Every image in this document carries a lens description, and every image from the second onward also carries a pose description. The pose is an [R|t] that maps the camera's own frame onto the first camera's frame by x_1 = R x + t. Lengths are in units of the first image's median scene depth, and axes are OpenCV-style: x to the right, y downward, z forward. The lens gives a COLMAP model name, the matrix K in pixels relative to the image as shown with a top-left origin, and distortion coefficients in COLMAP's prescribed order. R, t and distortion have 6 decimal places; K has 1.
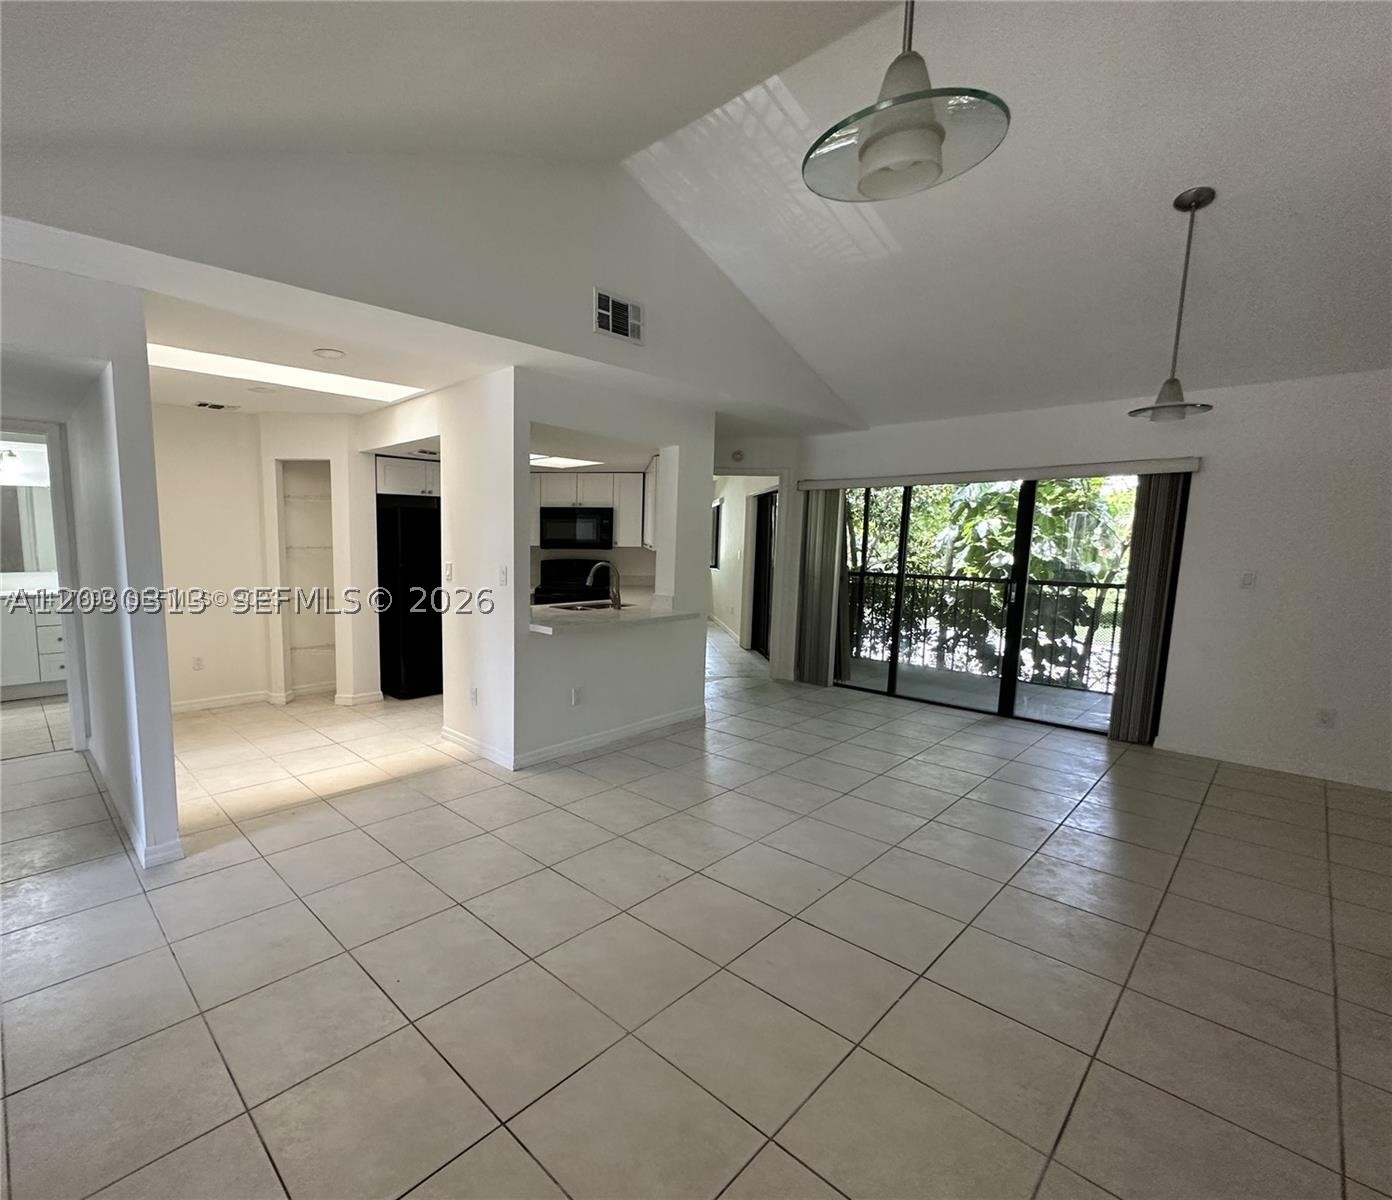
lens RADIAL K [[661.1, 0, 568.2], [0, 661.1, 618.8], [0, 0, 1]] dist [-0.002764, 0.000428]
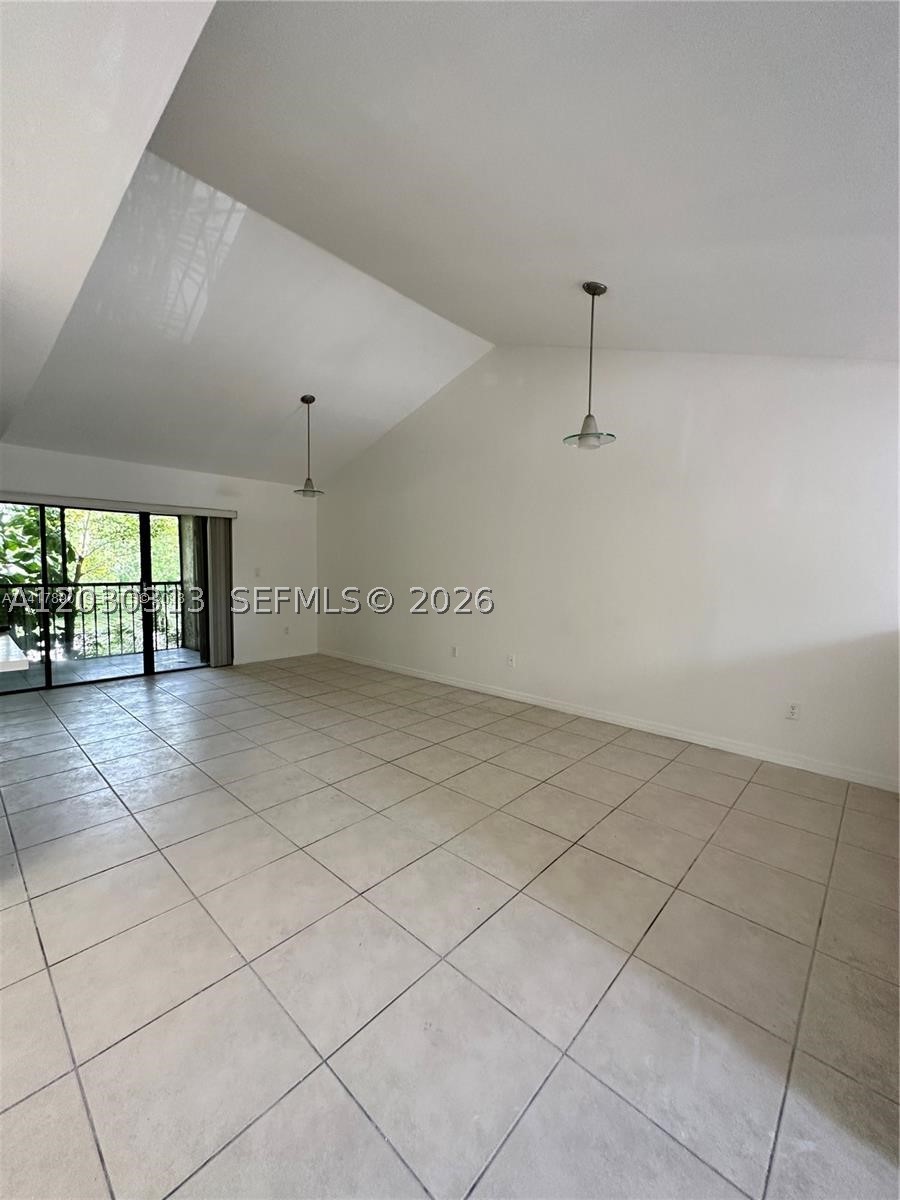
lens RADIAL K [[480.6, 0, 447.7], [0, 480.6, 599.6], [0, 0, 1]] dist [-0.002065, 0.000240]
pose [[-0.097840, -0.078587, 0.992094, -0.481073], [0.113077, 0.989544, 0.089536, -0.038090], [-0.988757, 0.120943, -0.087931, 0.481760]]
